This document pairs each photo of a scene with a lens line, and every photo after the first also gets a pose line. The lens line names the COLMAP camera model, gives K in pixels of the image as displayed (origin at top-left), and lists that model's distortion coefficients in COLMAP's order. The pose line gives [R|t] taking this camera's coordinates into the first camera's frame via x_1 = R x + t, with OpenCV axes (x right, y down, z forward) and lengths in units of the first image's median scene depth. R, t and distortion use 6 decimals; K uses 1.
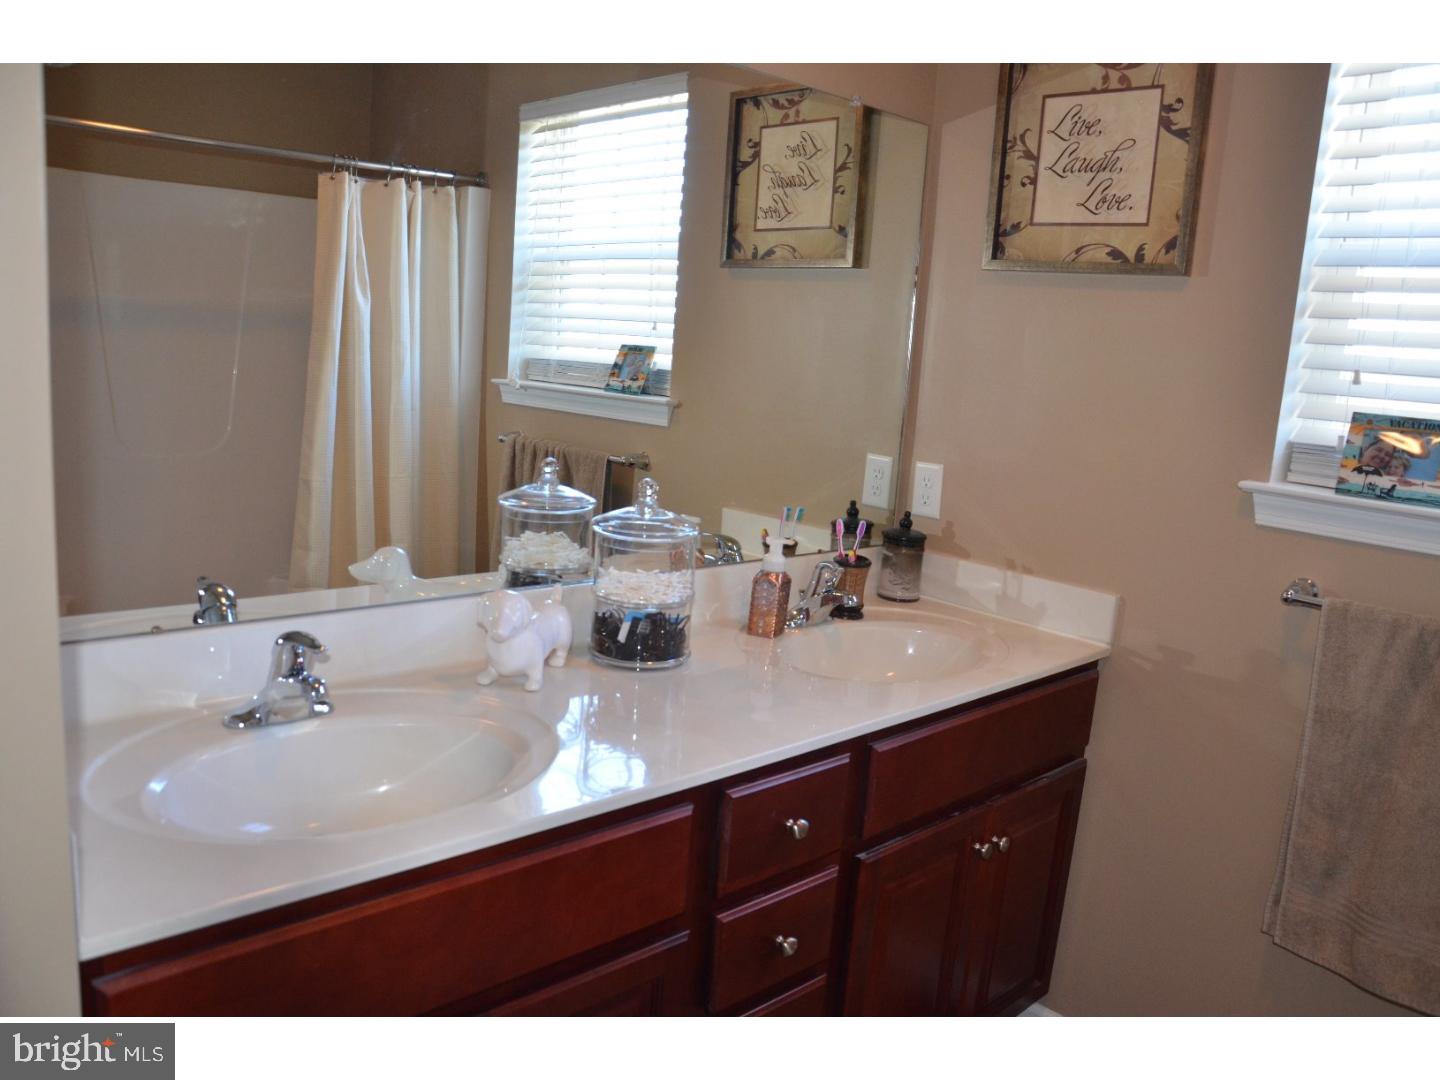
lens RADIAL K [[1235.0, 0, 721.0], [0, 1235.0, 540.3], [0, 0, 1]] dist [-0.077393, 0.008307]
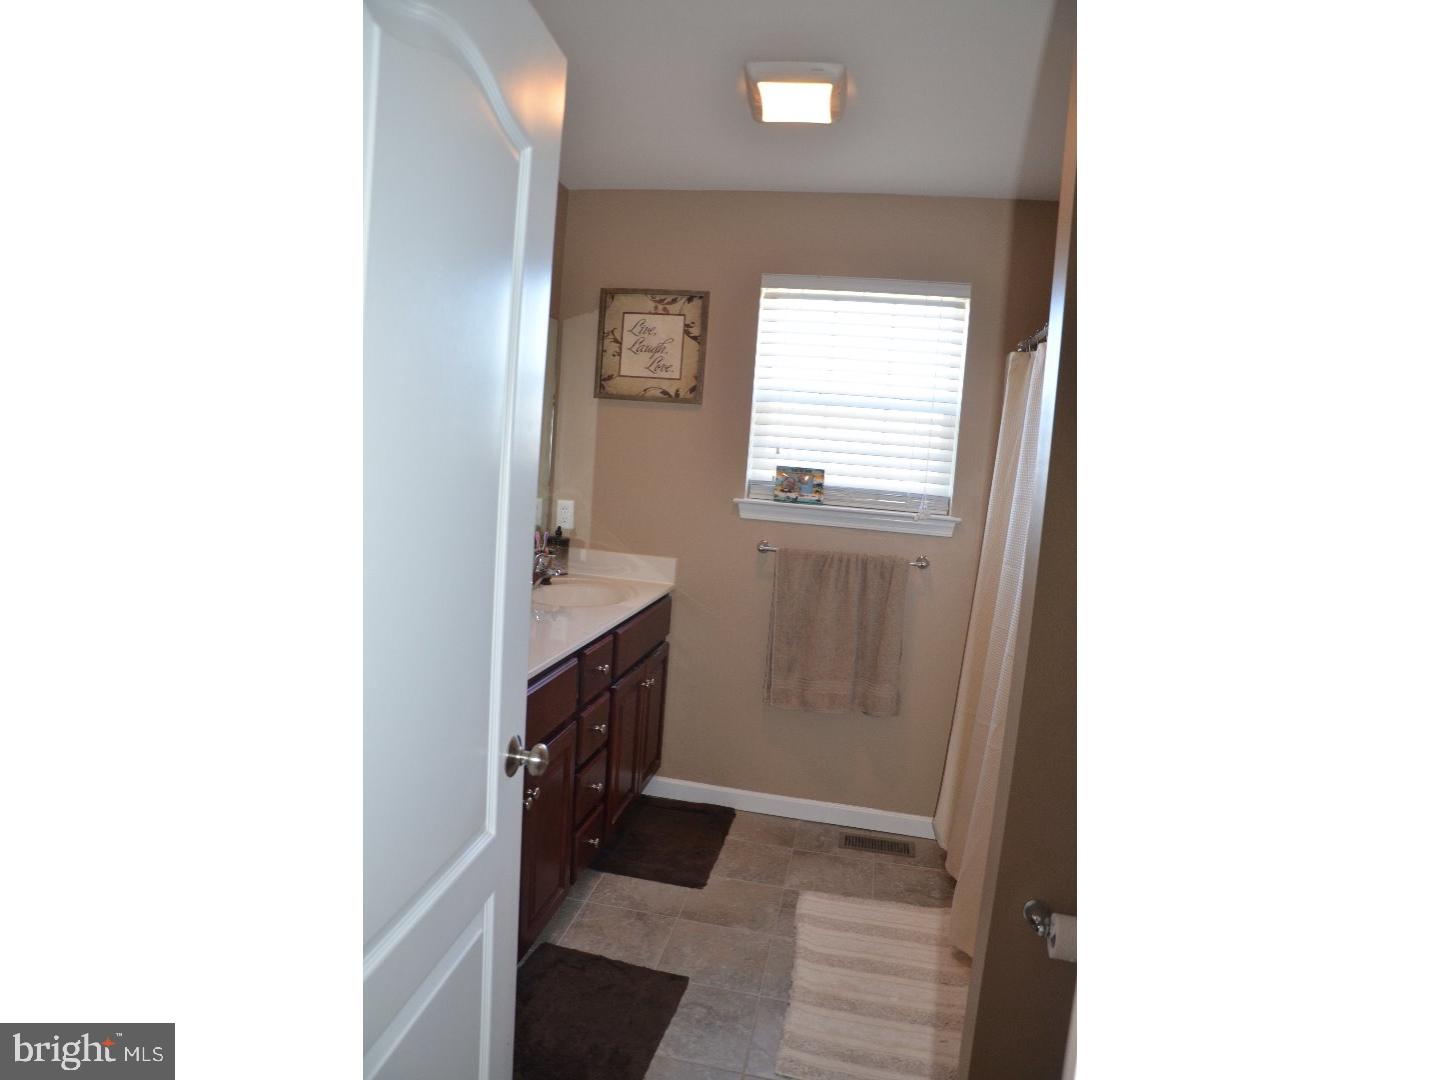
lens RADIAL K [[1235.0, 0, 718.8], [0, 1235.0, 540.8], [0, 0, 1]] dist [-0.077393, 0.008307]
pose [[0.762015, -0.052615, 0.645419, -0.973207], [0.093515, 0.995187, -0.029281, 0.084415], [-0.640772, 0.082669, 0.763268, -0.633478]]
